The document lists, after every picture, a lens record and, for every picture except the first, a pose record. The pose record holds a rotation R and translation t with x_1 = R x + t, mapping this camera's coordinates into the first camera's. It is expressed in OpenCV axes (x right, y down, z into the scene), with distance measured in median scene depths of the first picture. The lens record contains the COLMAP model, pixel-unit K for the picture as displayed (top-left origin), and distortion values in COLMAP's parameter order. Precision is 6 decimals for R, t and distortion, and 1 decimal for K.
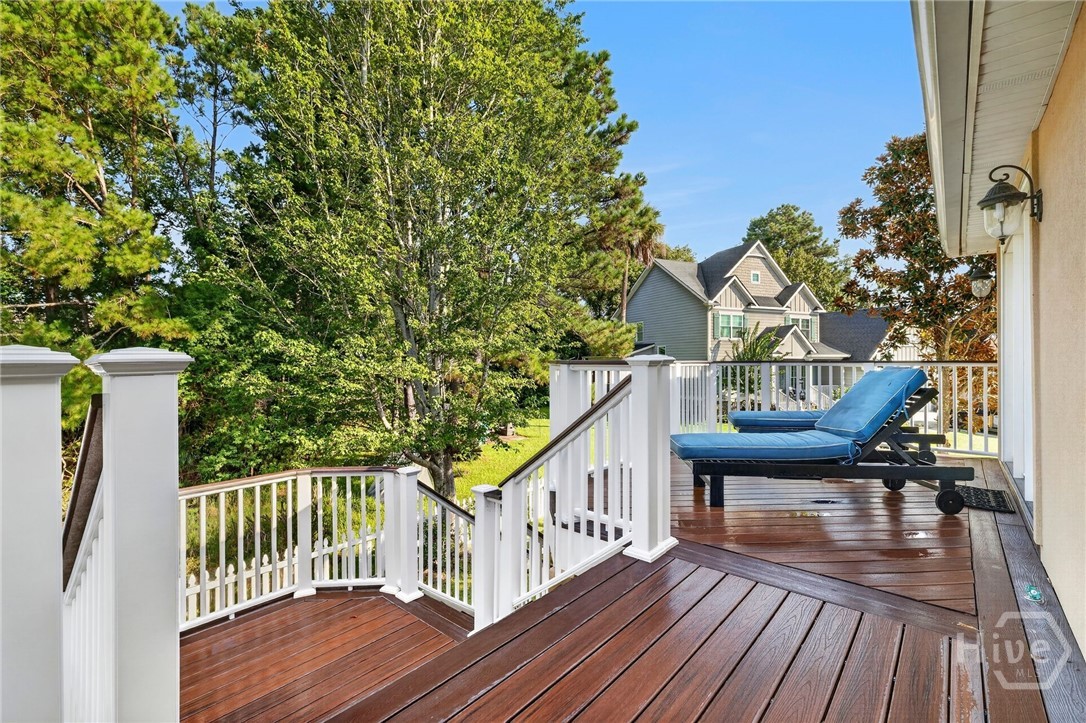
lens RADIAL K [[473.3, 0, 545.0], [0, 473.3, 358.8], [0, 0, 1]] dist [0.000863, 0.000258]
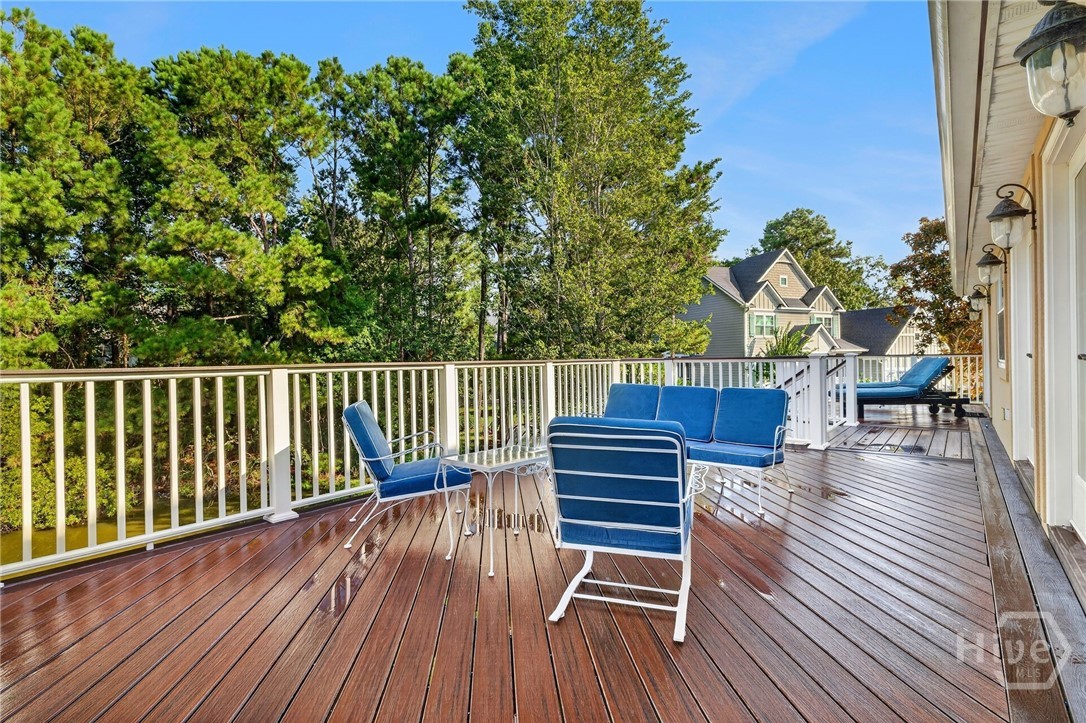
lens RADIAL K [[499.2, 0, 541.4], [0, 499.2, 357.3], [0, 0, 1]] dist [0.001149, 0.000139]
pose [[0.999779, -0.012063, 0.017206, -0.180248], [0.012038, 0.999926, 0.001581, -0.001089], [-0.017223, -0.001374, 0.999851, -0.205898]]
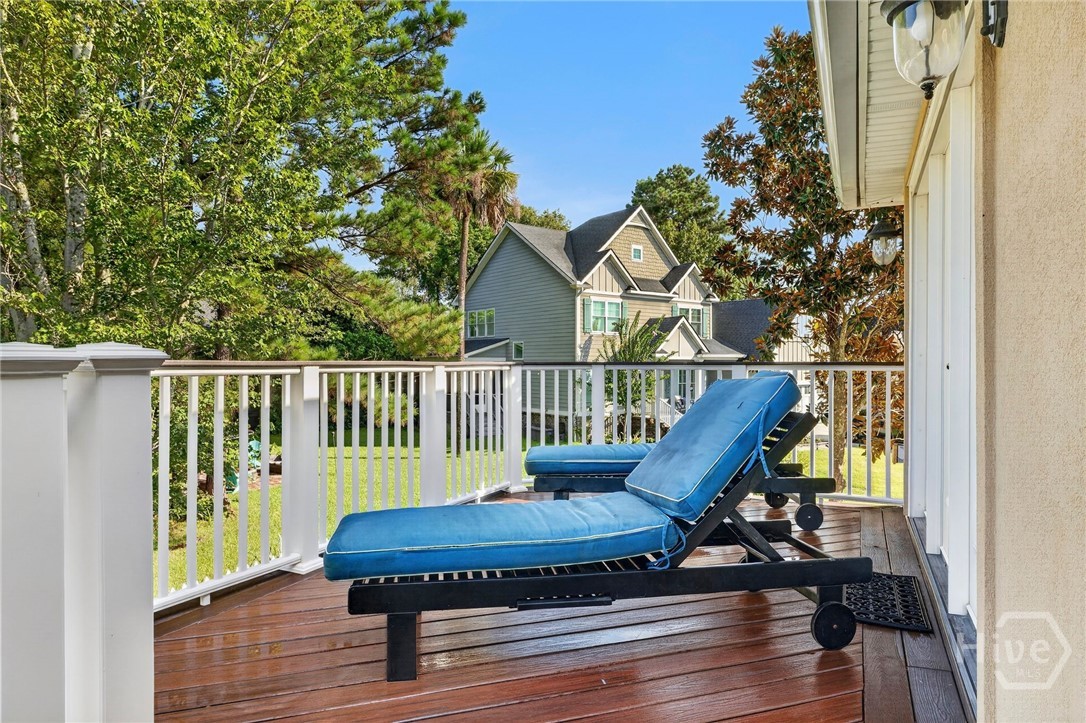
lens RADIAL K [[631.0, 0, 538.2], [0, 631.0, 364.6], [0, 0, 1]] dist [-0.004991, 0.000431]
pose [[0.970202, 0.000257, 0.242296, 0.049965], [-0.002225, 0.999967, 0.007851, 0.000366], [-0.242285, -0.008156, 0.970171, 0.054830]]
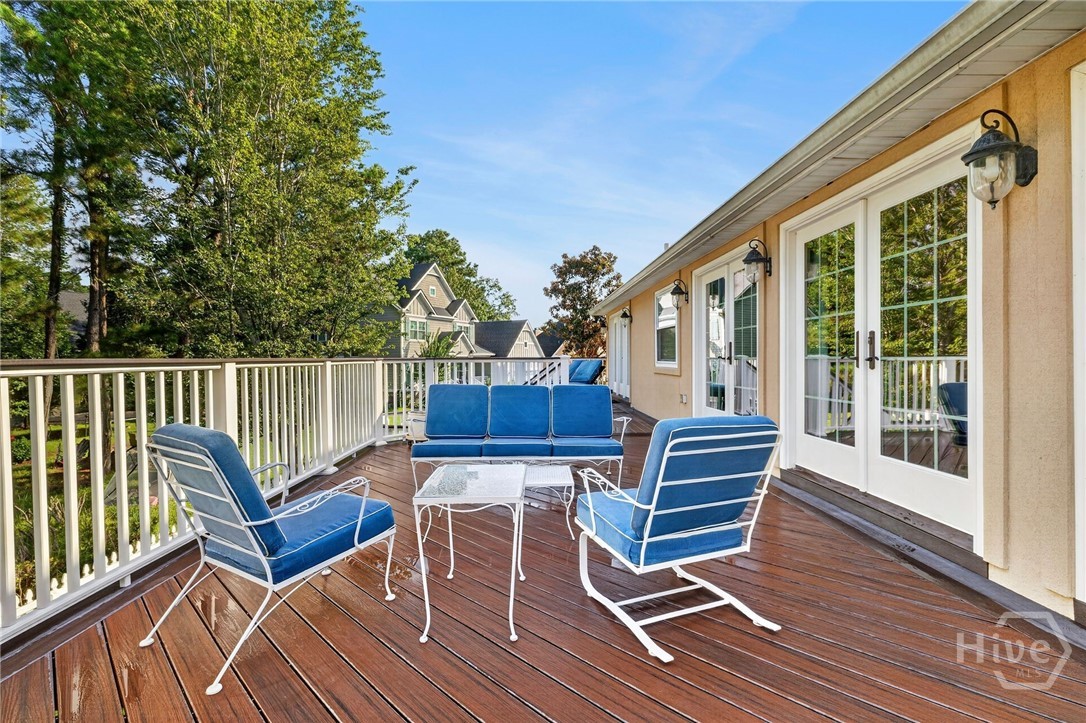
lens RADIAL K [[480.1, 0, 543.6], [0, 480.1, 358.4], [0, 0, 1]] dist [-0.001824, -0.000334]
pose [[0.737702, -0.004050, 0.675114, -0.234828], [0.001977, 0.999991, 0.003839, -0.000020], [-0.675123, -0.001497, 0.737704, -0.161257]]
